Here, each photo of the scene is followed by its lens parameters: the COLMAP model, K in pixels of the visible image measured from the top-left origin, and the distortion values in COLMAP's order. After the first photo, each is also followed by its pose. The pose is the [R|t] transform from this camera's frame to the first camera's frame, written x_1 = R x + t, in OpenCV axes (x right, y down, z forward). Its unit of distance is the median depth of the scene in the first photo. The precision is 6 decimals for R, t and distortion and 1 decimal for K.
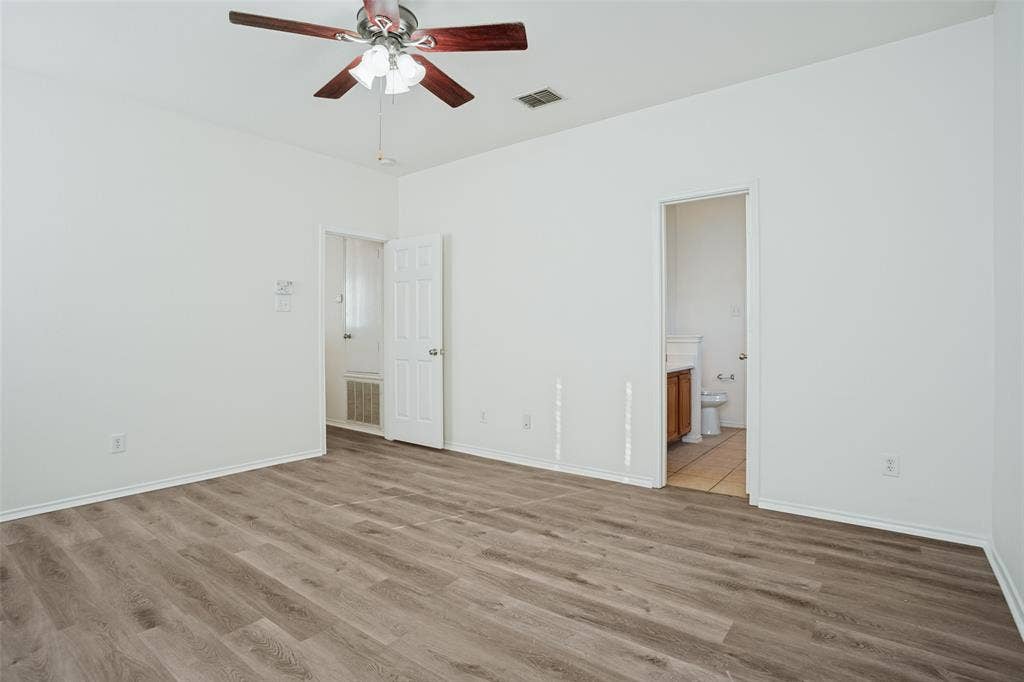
lens RADIAL K [[504.4, 0, 510.6], [0, 504.4, 336.8], [0, 0, 1]] dist [-0.063959, 0.026992]
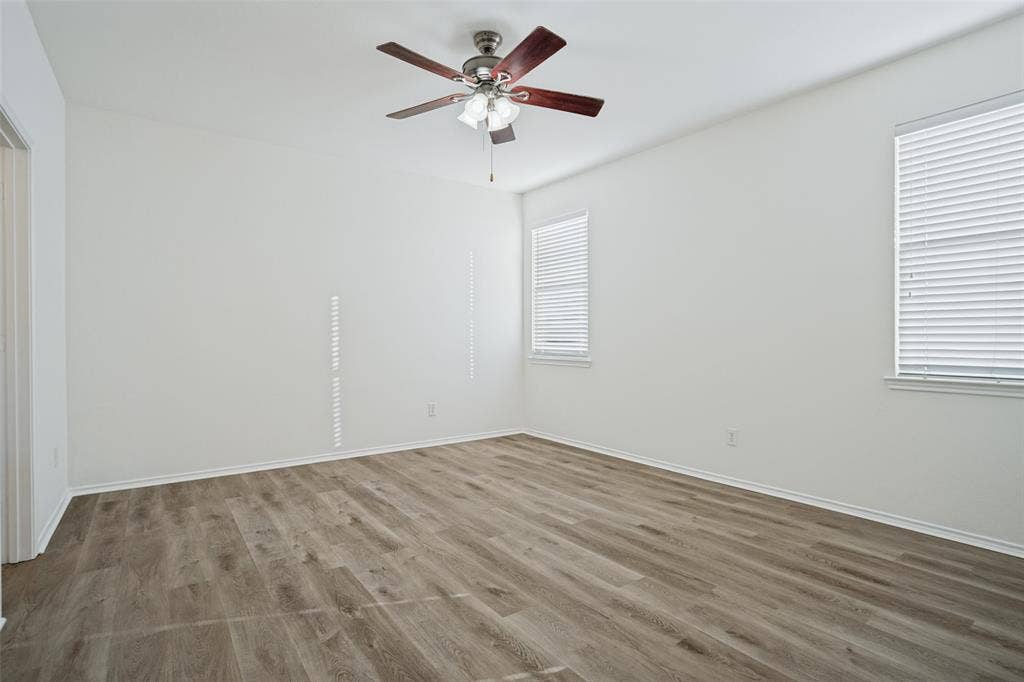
lens RADIAL K [[504.4, 0, 510.6], [0, 504.4, 336.8], [0, 0, 1]] dist [-0.063959, 0.026992]
pose [[-0.960661, 0.005398, 0.277670, -0.568014], [0.007639, 0.999946, 0.006989, -0.013476], [-0.277617, 0.008836, -0.960651, 1.909022]]
